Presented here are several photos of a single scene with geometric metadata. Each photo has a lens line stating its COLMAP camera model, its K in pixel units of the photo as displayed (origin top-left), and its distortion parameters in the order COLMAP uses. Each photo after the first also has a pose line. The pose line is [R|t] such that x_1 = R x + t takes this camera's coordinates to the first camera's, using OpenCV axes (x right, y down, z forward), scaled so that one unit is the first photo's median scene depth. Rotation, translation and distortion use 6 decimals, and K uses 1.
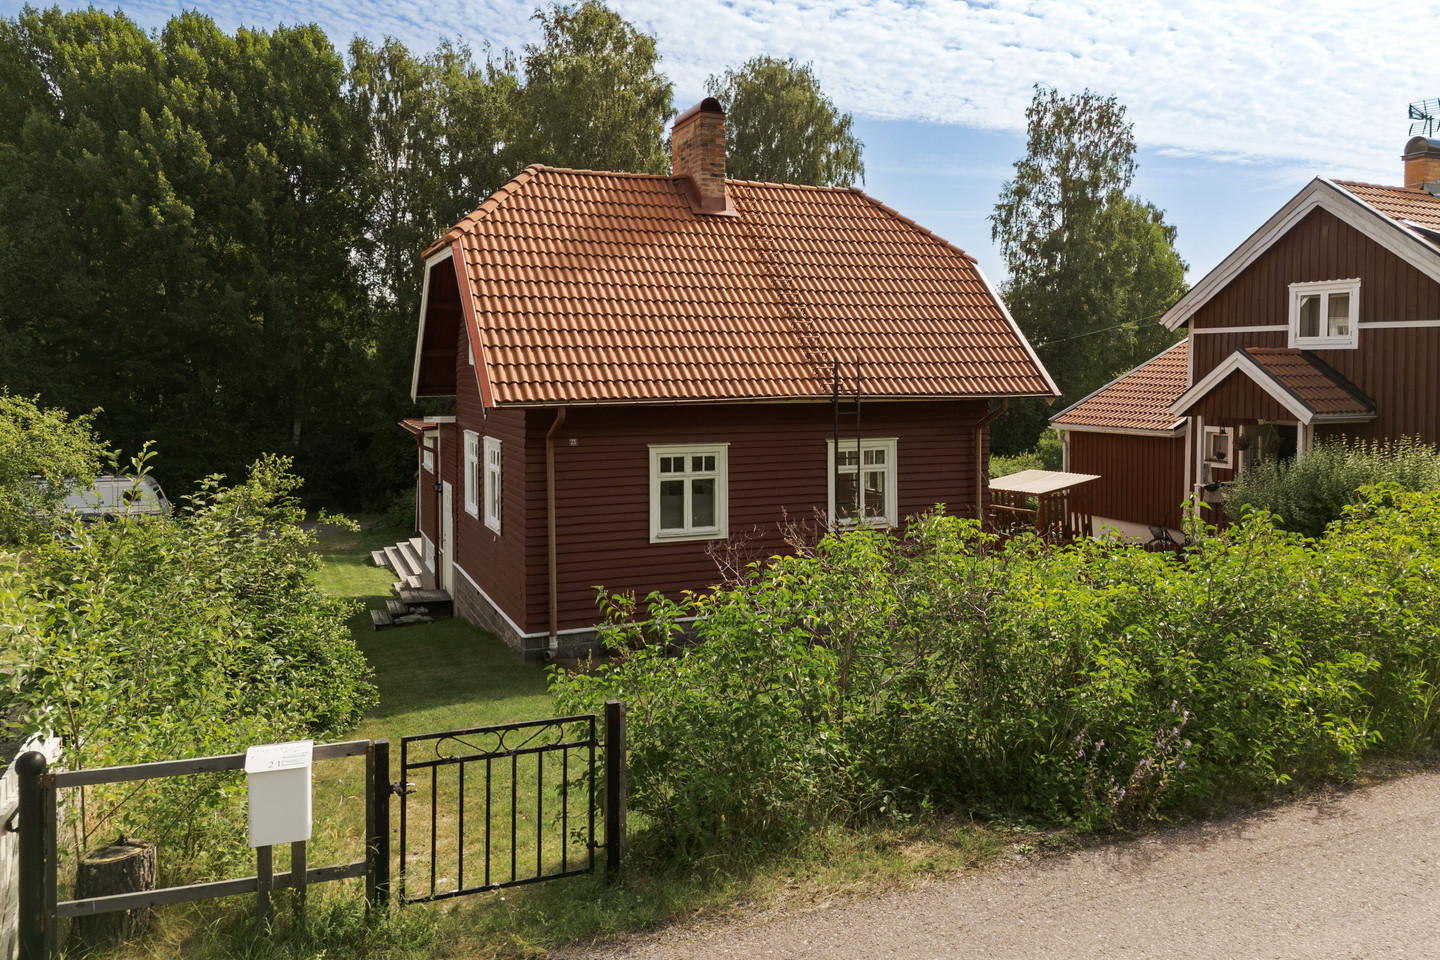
lens RADIAL K [[1068.2, 0, 723.5], [0, 1068.2, 471.7], [0, 0, 1]] dist [0.068446, -0.086152]
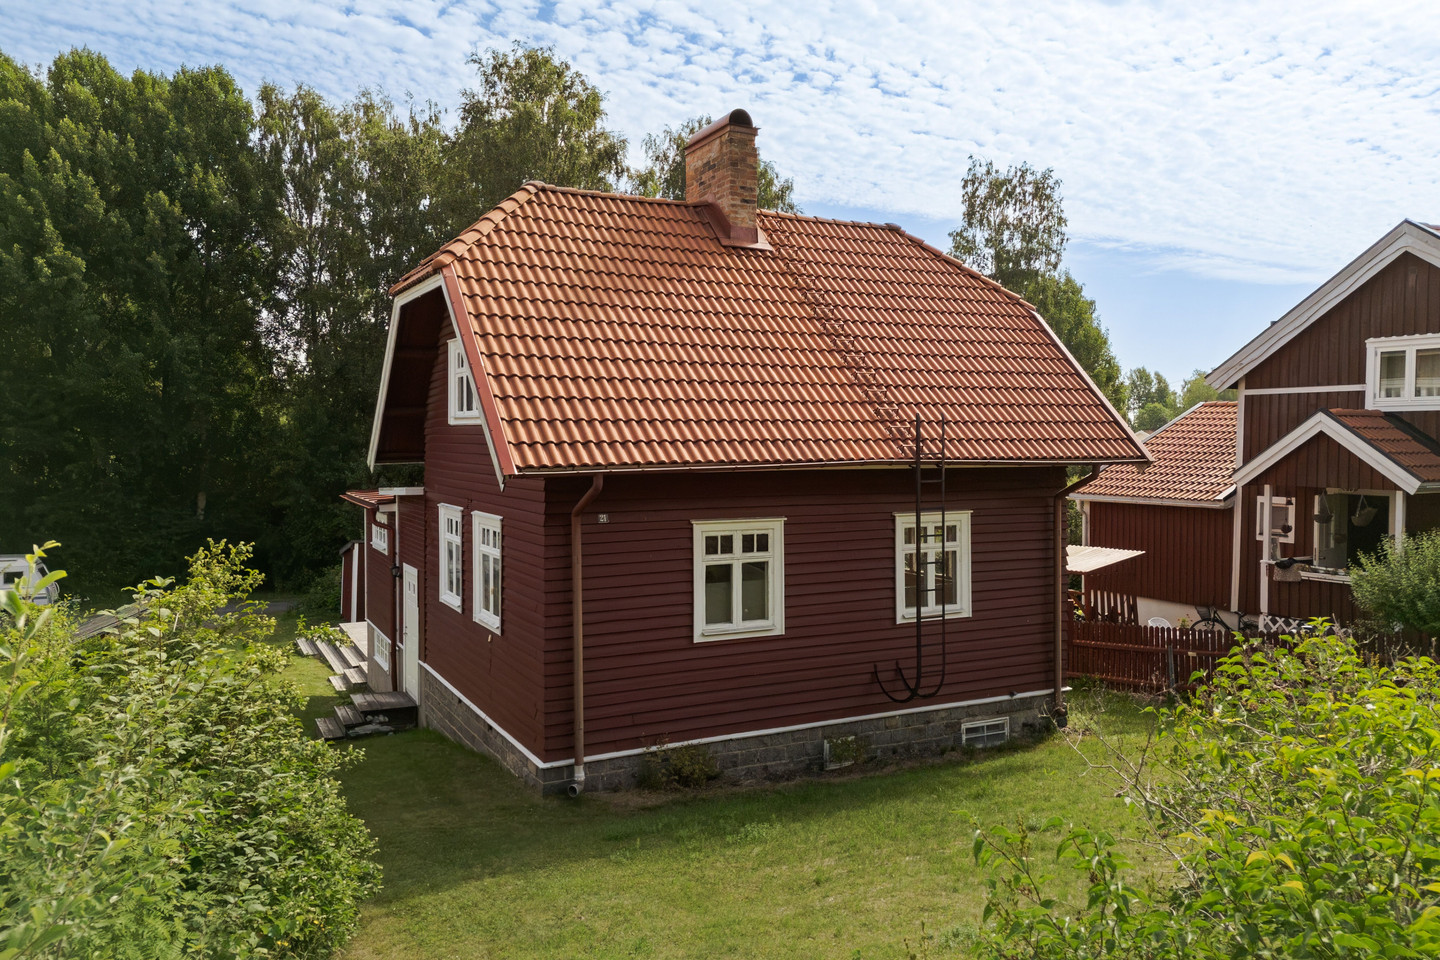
lens RADIAL K [[1033.4, 0, 717.8], [0, 1033.4, 526.2], [0, 0, 1]] dist [0.062578, -0.056894]
pose [[0.995790, -0.005937, 0.091467, -0.091595], [0.007287, 0.999869, -0.014425, -0.007390], [-0.091370, 0.015031, 0.995704, 0.164109]]
